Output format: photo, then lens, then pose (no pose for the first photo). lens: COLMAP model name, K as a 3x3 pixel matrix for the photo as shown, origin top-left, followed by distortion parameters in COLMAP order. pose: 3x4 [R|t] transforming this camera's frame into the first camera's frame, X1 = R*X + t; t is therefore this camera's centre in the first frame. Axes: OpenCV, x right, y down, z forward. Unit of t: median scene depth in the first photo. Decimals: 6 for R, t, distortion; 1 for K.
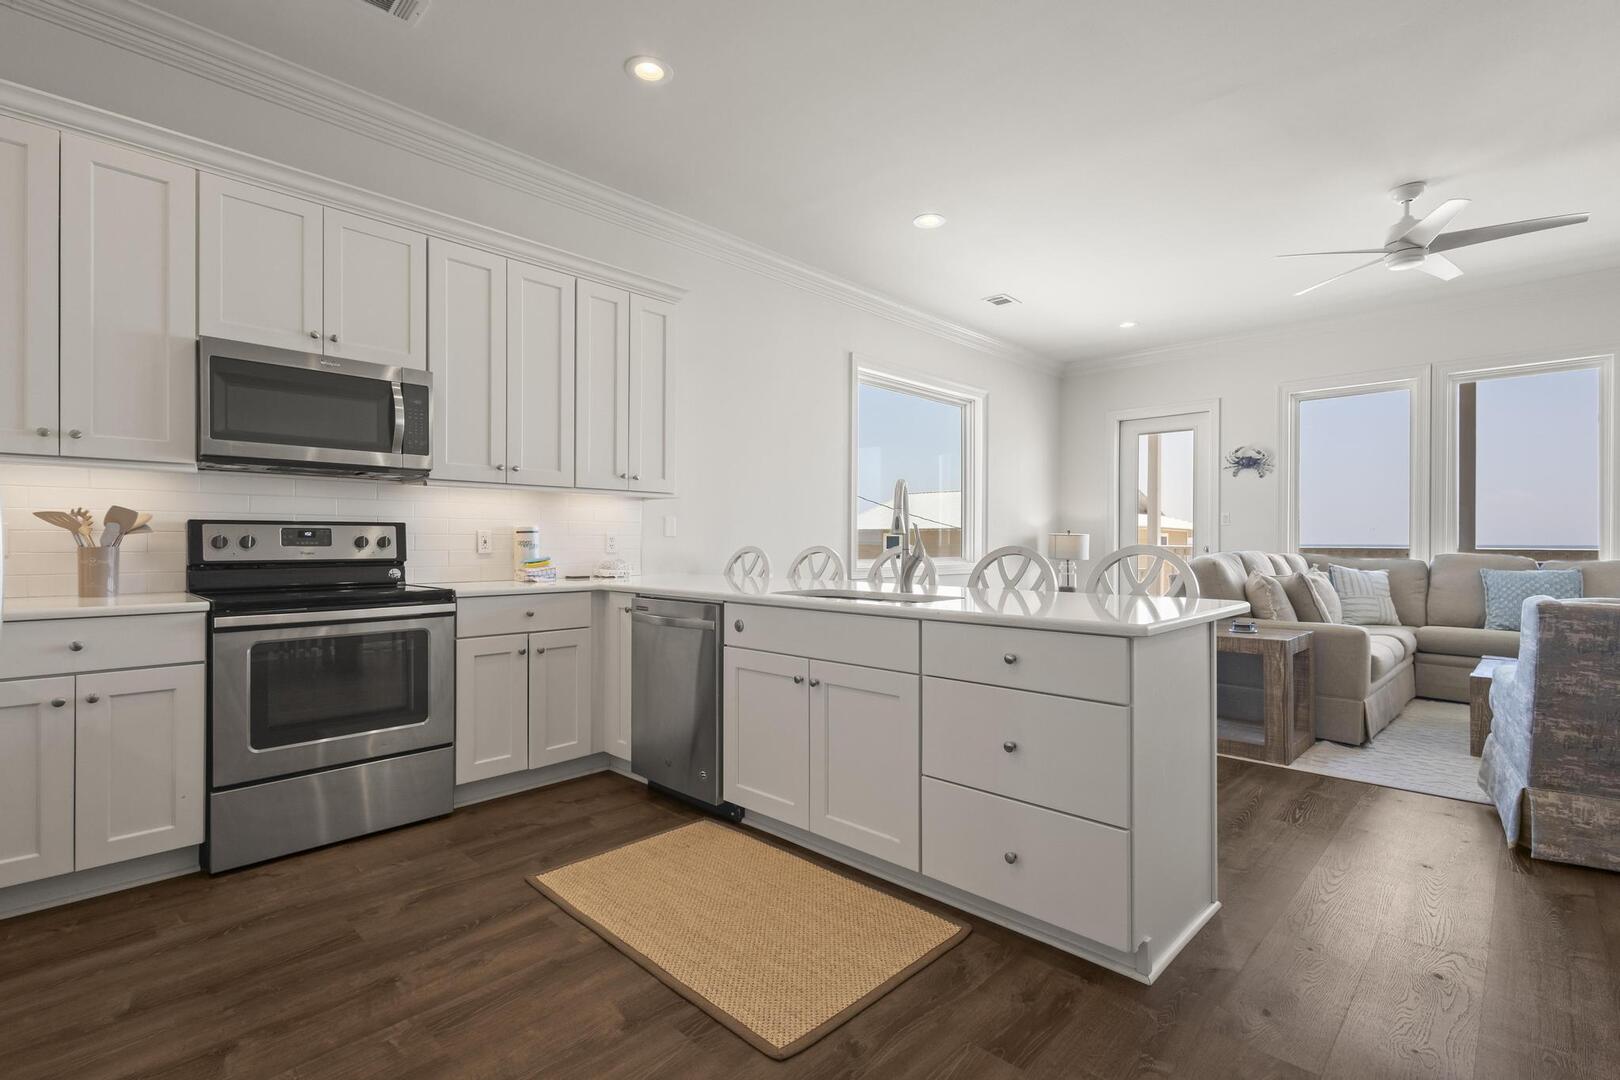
lens RADIAL K [[746.6, 0, 802.8], [0, 746.6, 537.2], [0, 0, 1]] dist [0.008494, -0.001357]
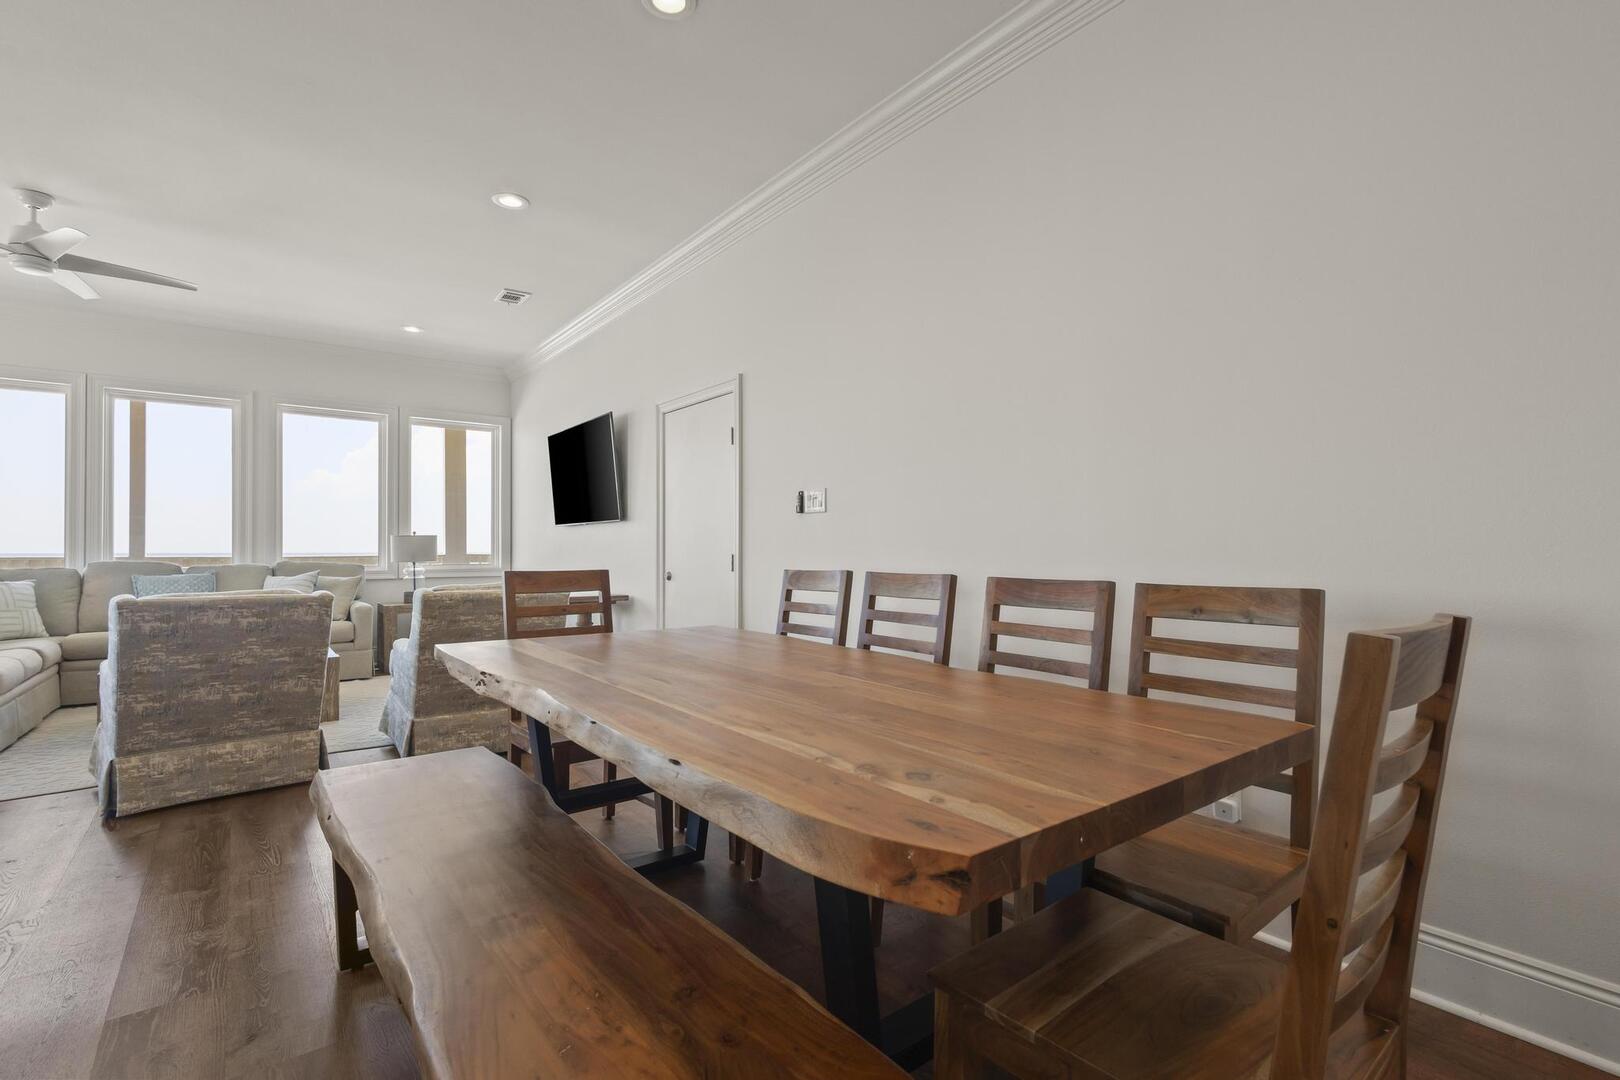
lens RADIAL K [[746.6, 0, 798.4], [0, 746.6, 543.7], [0, 0, 1]] dist [0.008494, -0.001357]
pose [[0.150905, 0.004448, 0.988538, -0.025207], [-0.002465, 0.999988, -0.004123, -0.000872], [-0.988545, -0.001815, 0.150915, -0.153324]]
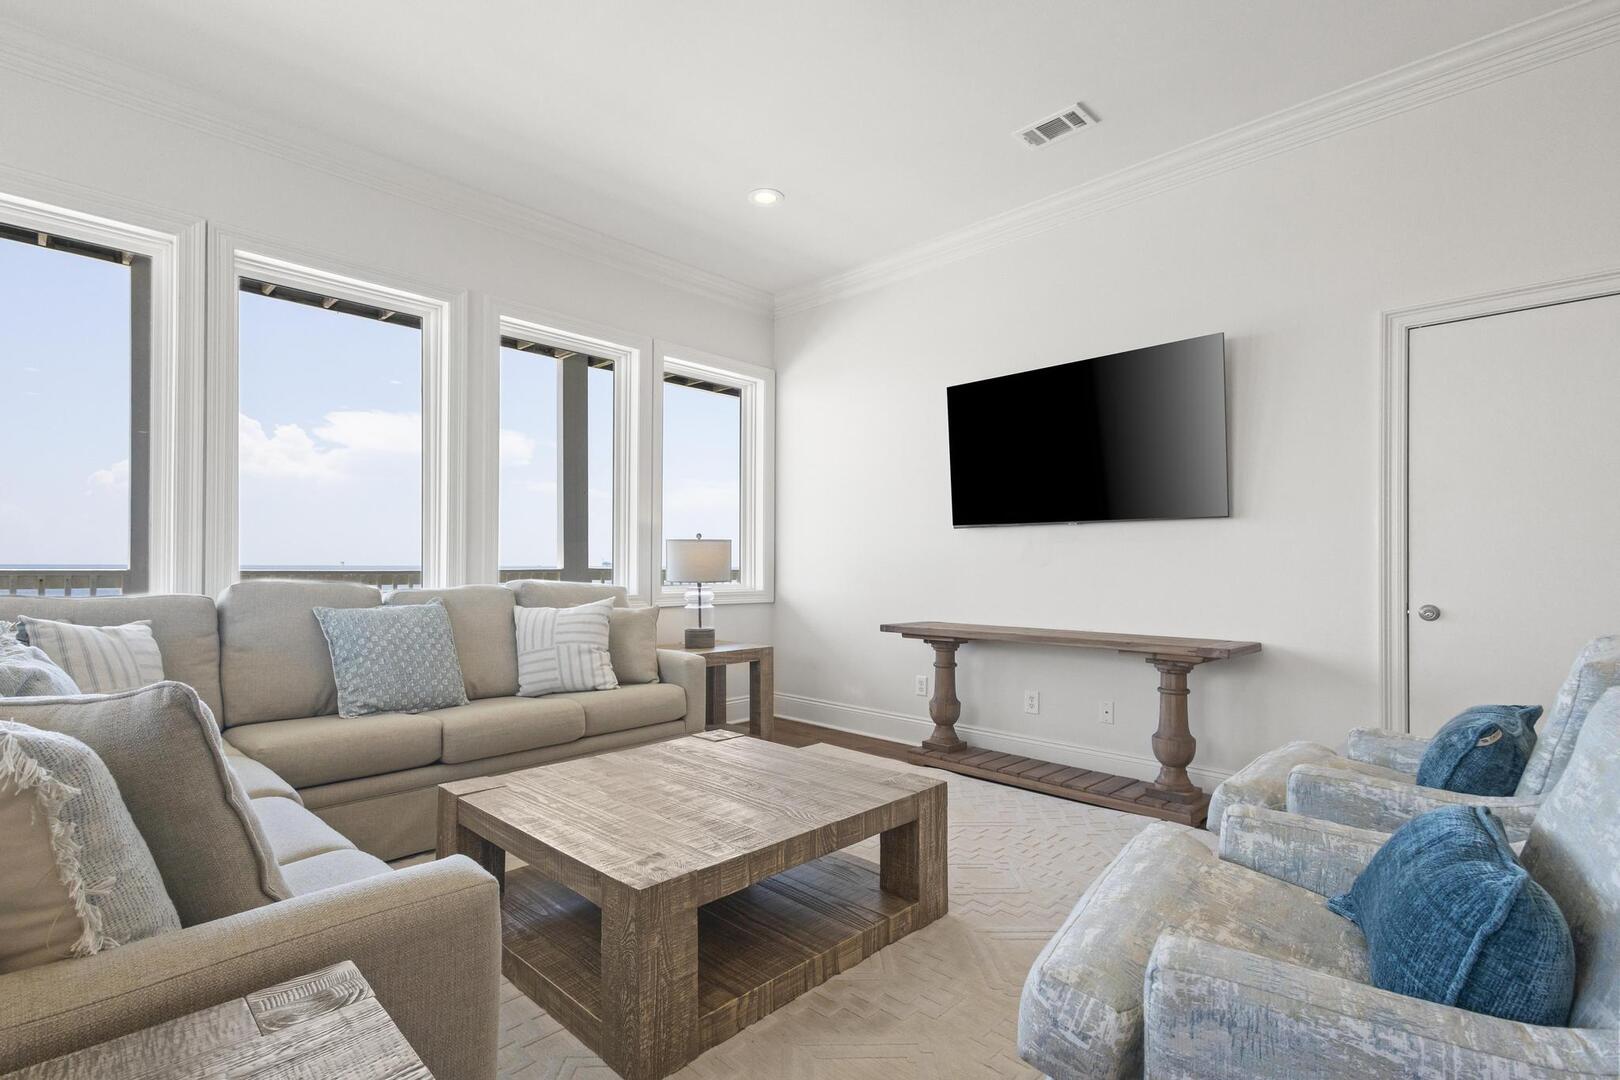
lens RADIAL K [[746.6, 0, 776.1], [0, 746.6, 556.9], [0, 0, 1]] dist [0.008494, -0.001357]
pose [[0.005301, 0.008396, 0.999951, 0.493601], [-0.010027, 0.999915, -0.008343, 0.008178], [-0.999936, -0.009983, 0.005385, 0.934815]]
